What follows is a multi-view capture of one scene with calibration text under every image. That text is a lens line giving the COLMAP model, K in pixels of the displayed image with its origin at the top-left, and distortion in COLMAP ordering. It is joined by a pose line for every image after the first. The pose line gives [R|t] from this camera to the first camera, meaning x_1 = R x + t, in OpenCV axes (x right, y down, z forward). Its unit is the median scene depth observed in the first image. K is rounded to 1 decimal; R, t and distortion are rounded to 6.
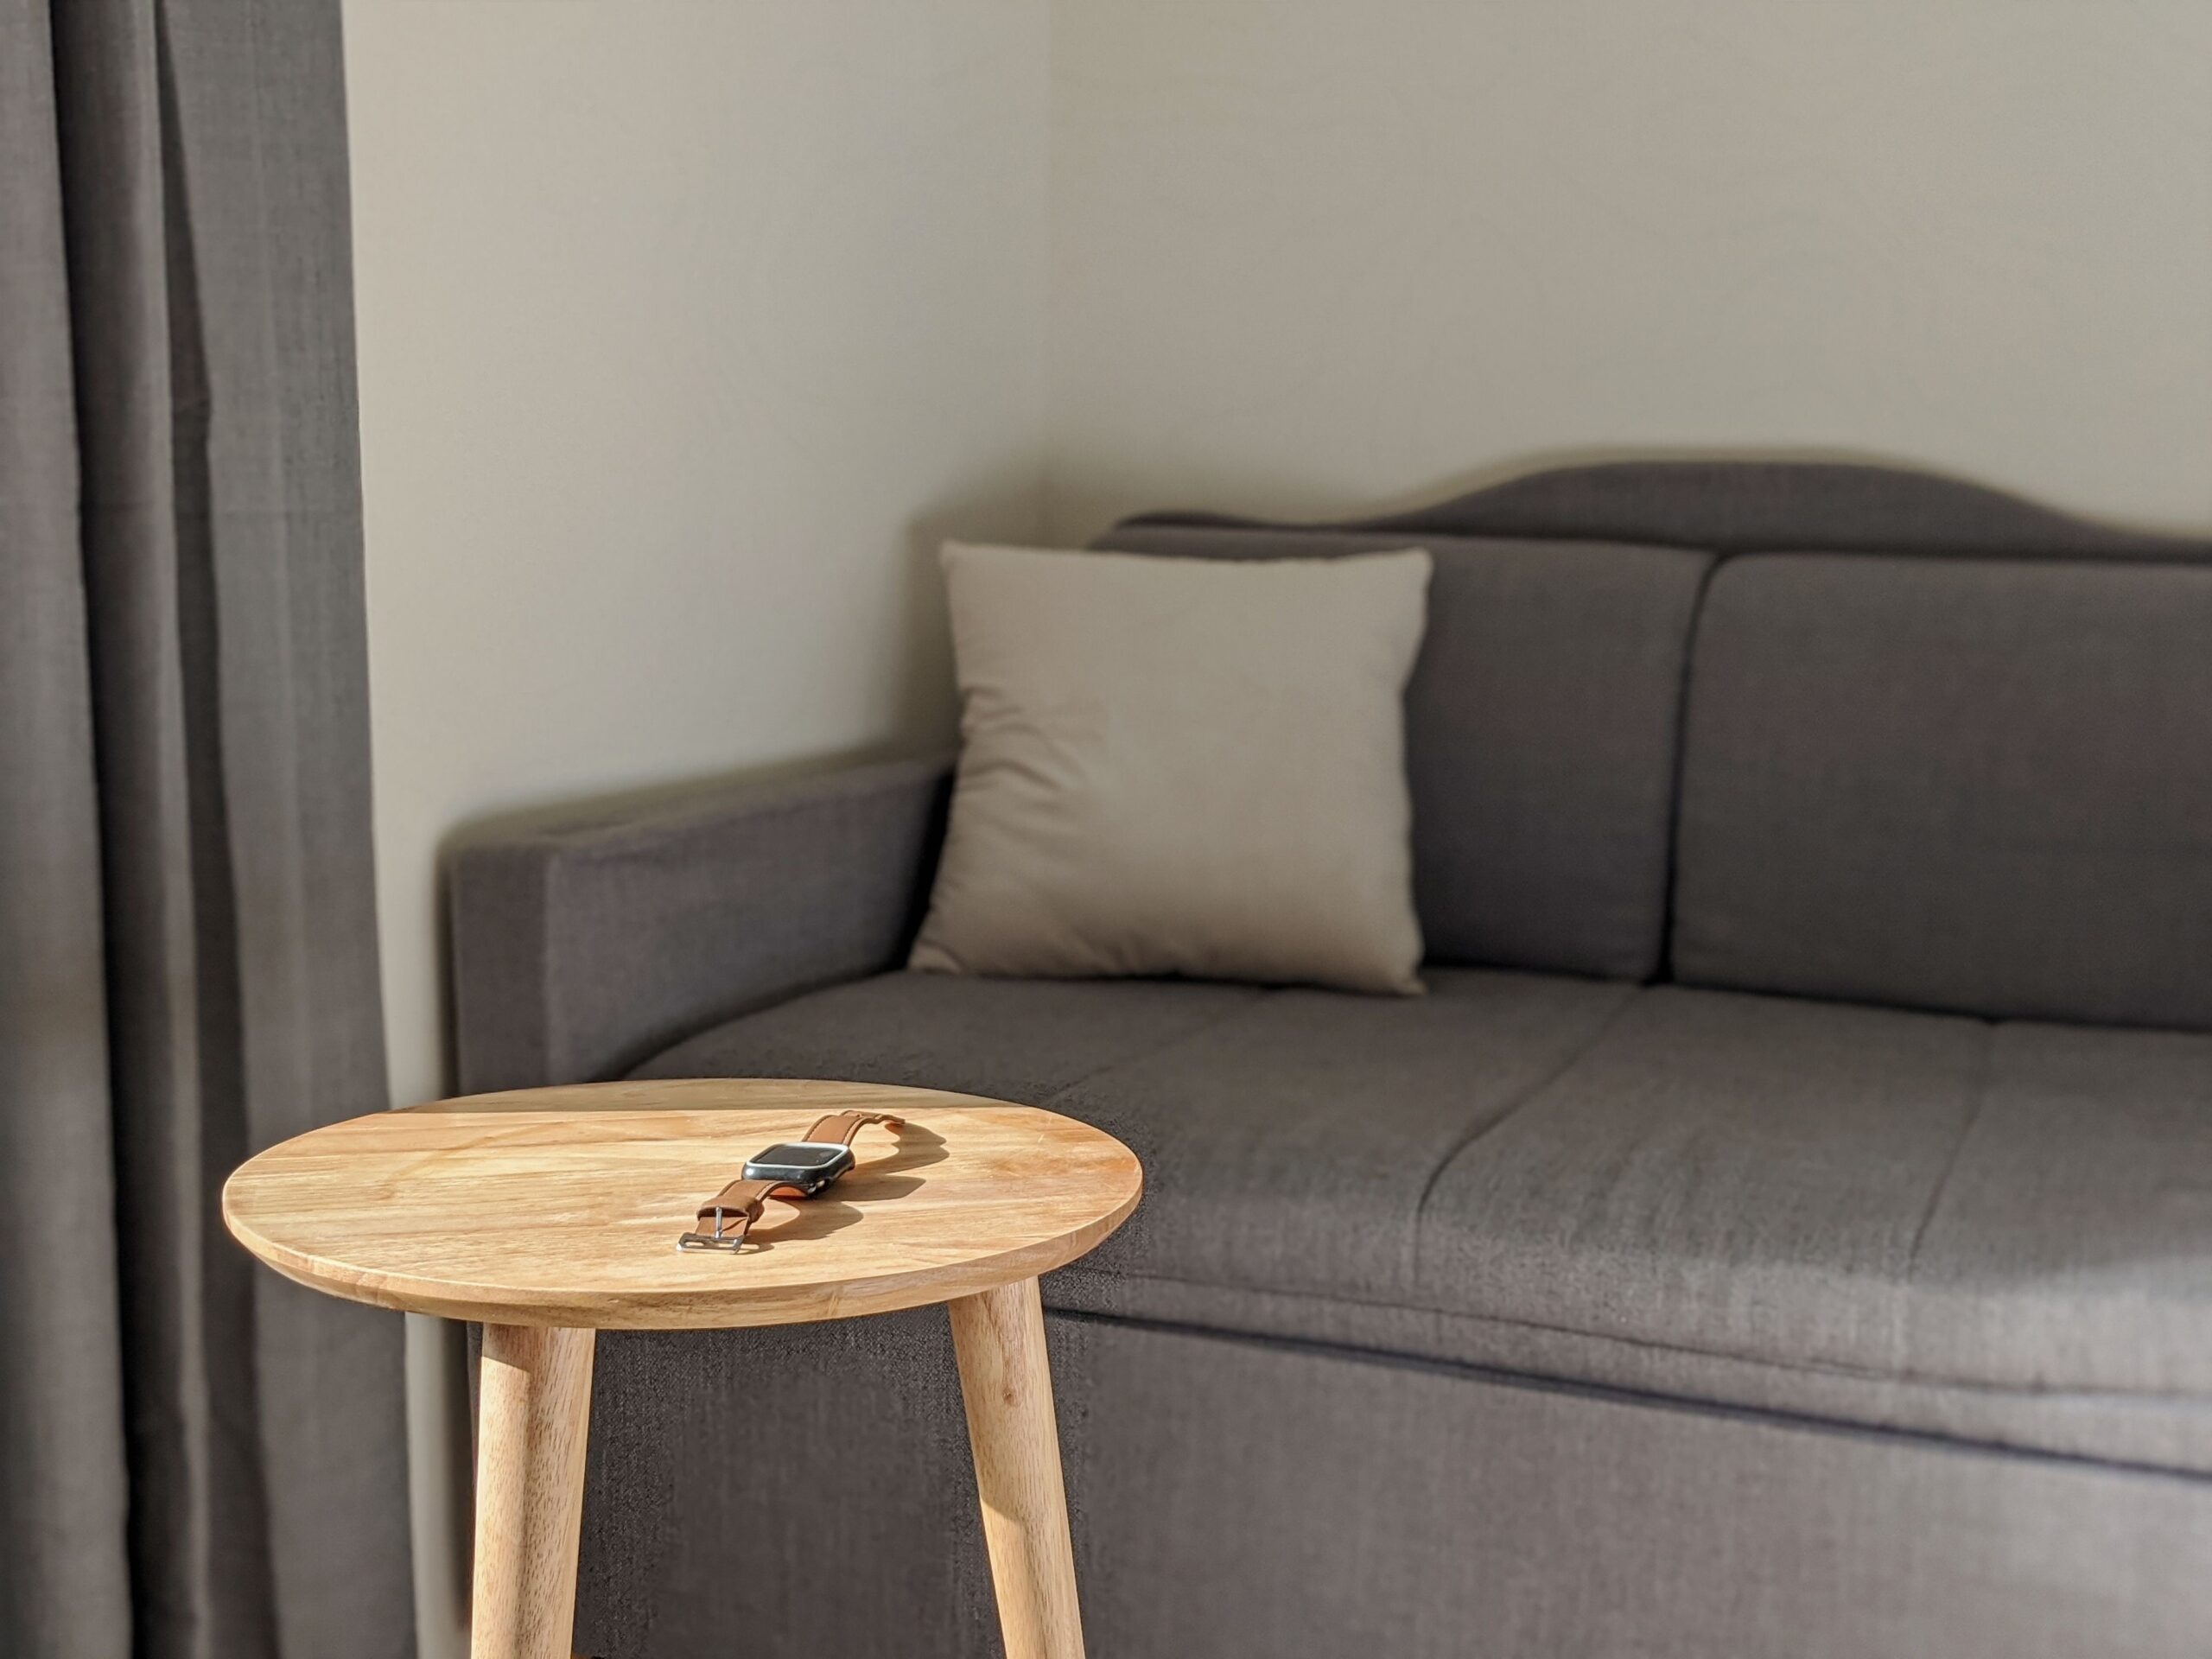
lens RADIAL K [[2958.0, 0, 1102.2], [0, 2958.0, 822.2], [0, 0, 1]] dist [0.057168, 0.000000]
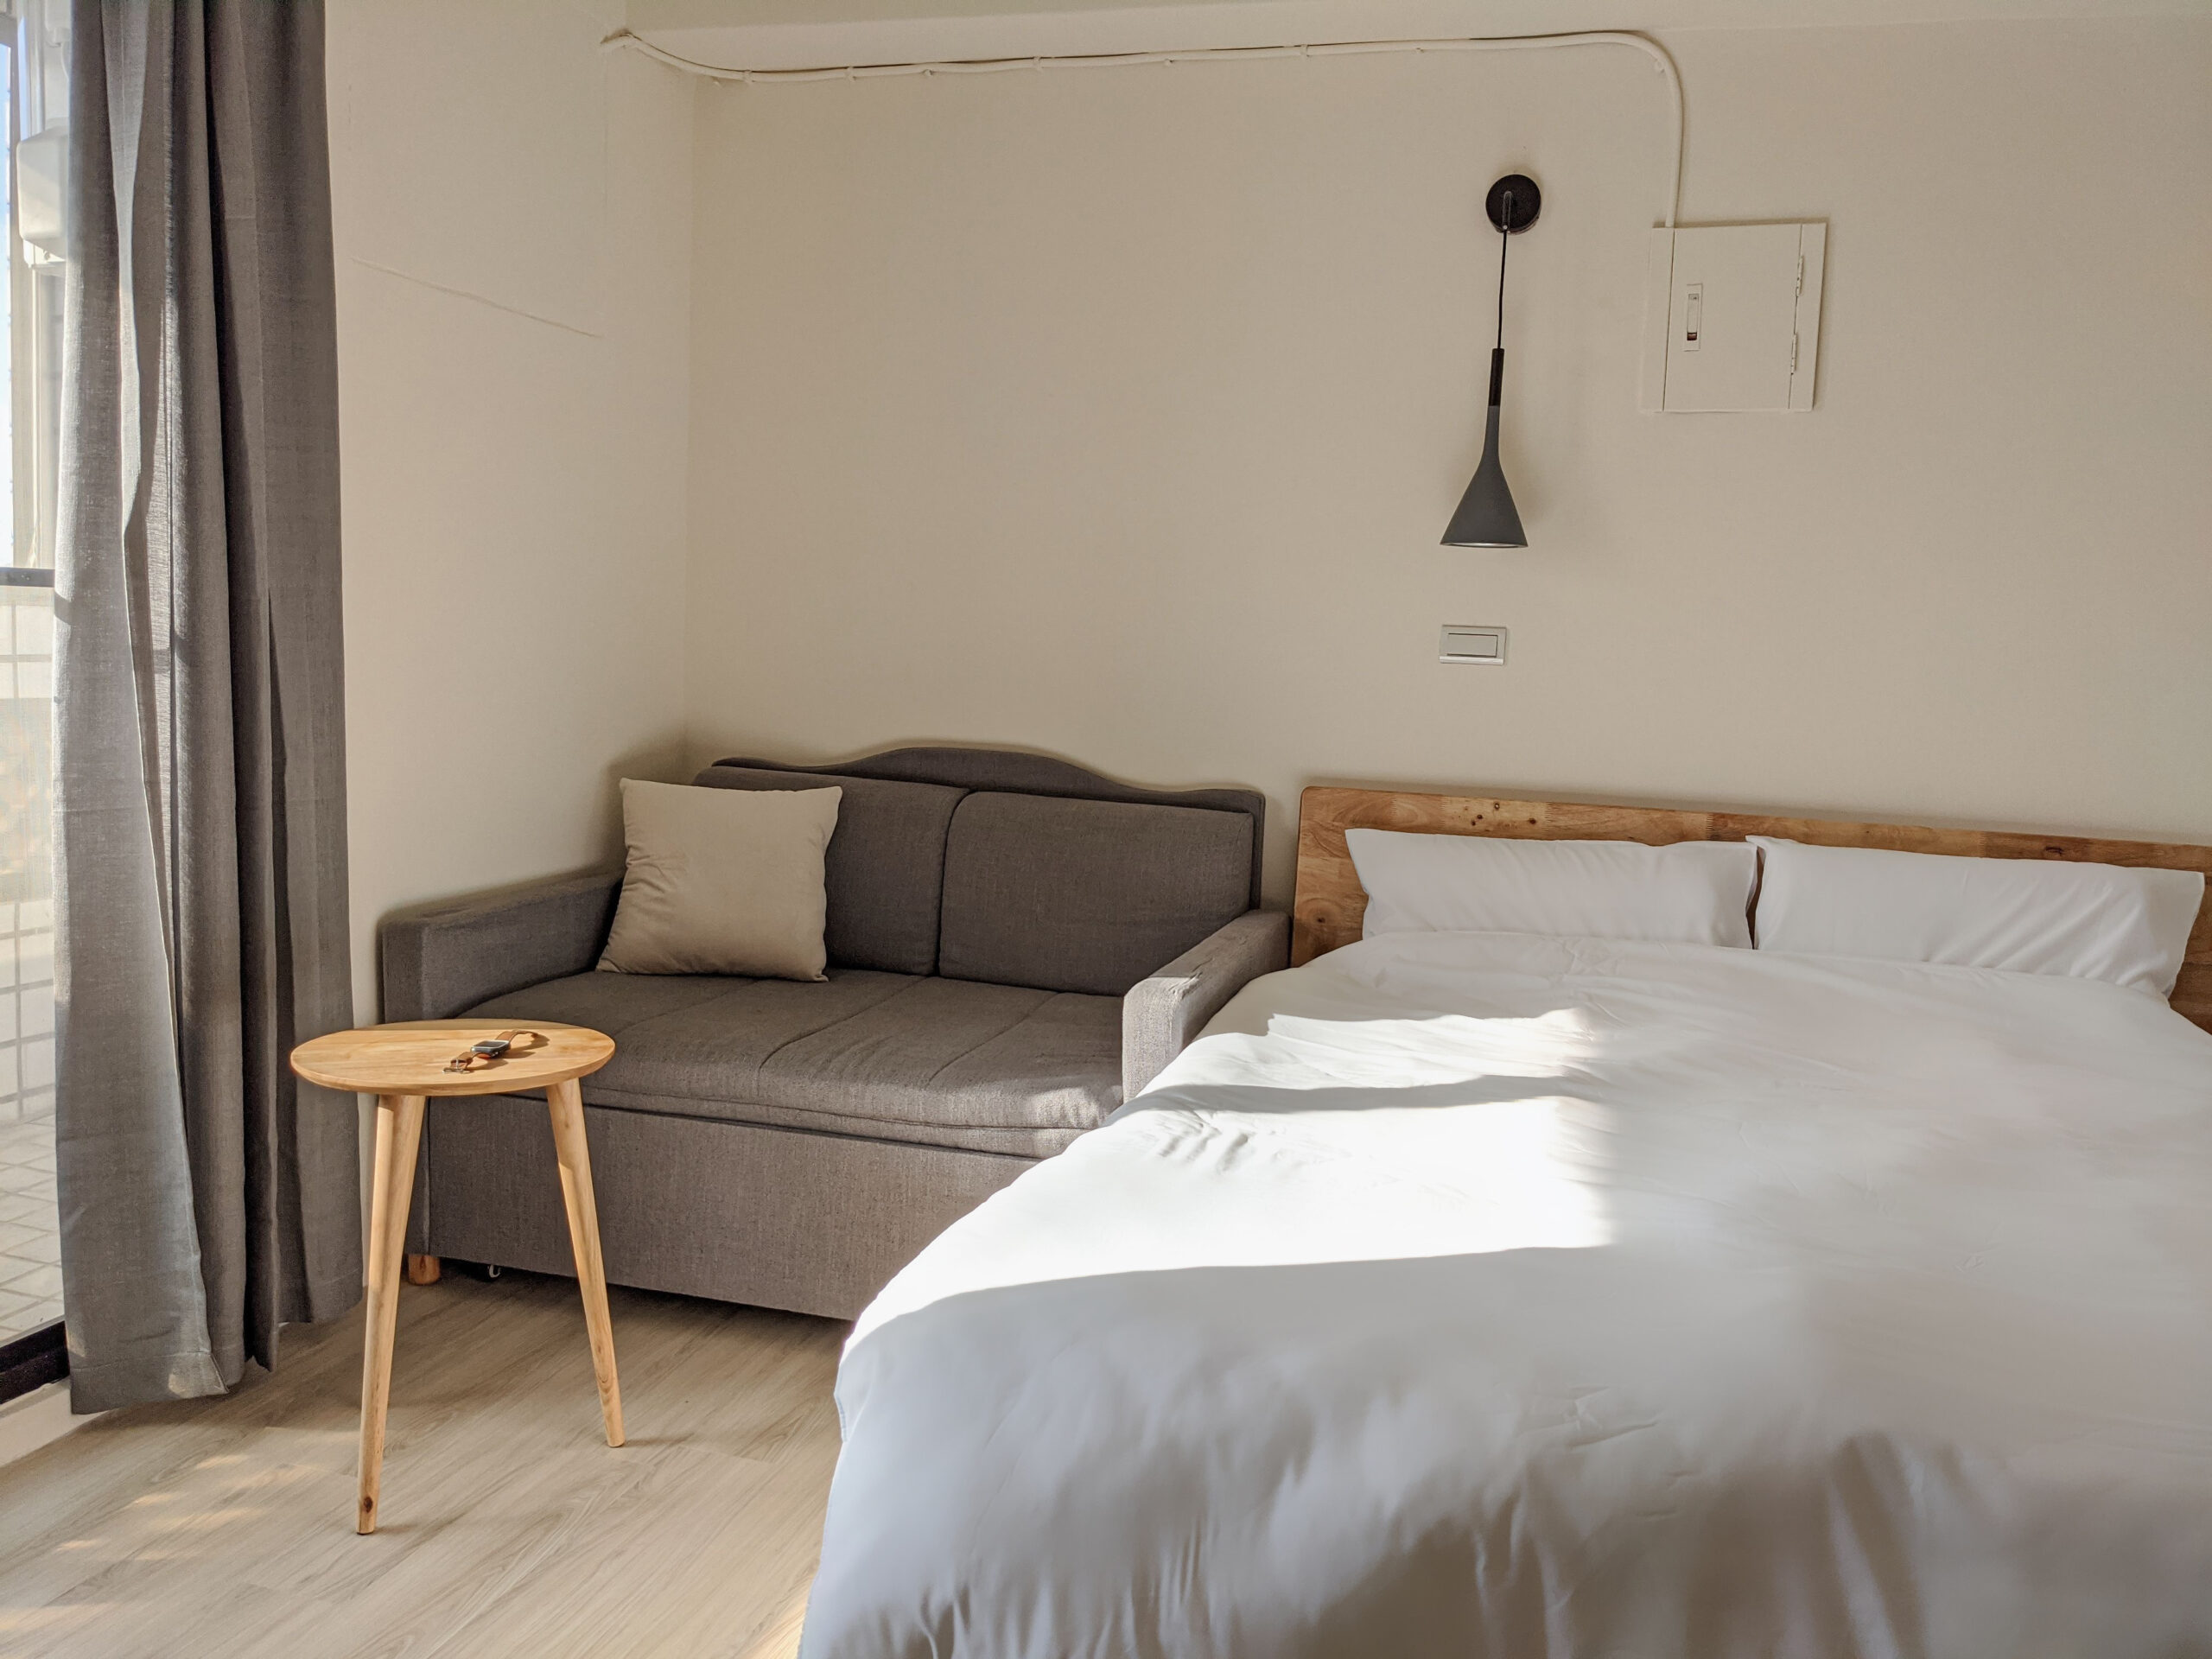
lens RADIAL K [[1745.4, 0, 1108.3], [0, 1745.4, 836.5], [0, 0, 1]] dist [0.005429, -0.017293]
pose [[0.986371, 0.015263, 0.163827, 0.155751], [-0.012542, 0.999766, -0.017630, -0.052935], [-0.164058, 0.015335, 0.986332, -0.602470]]
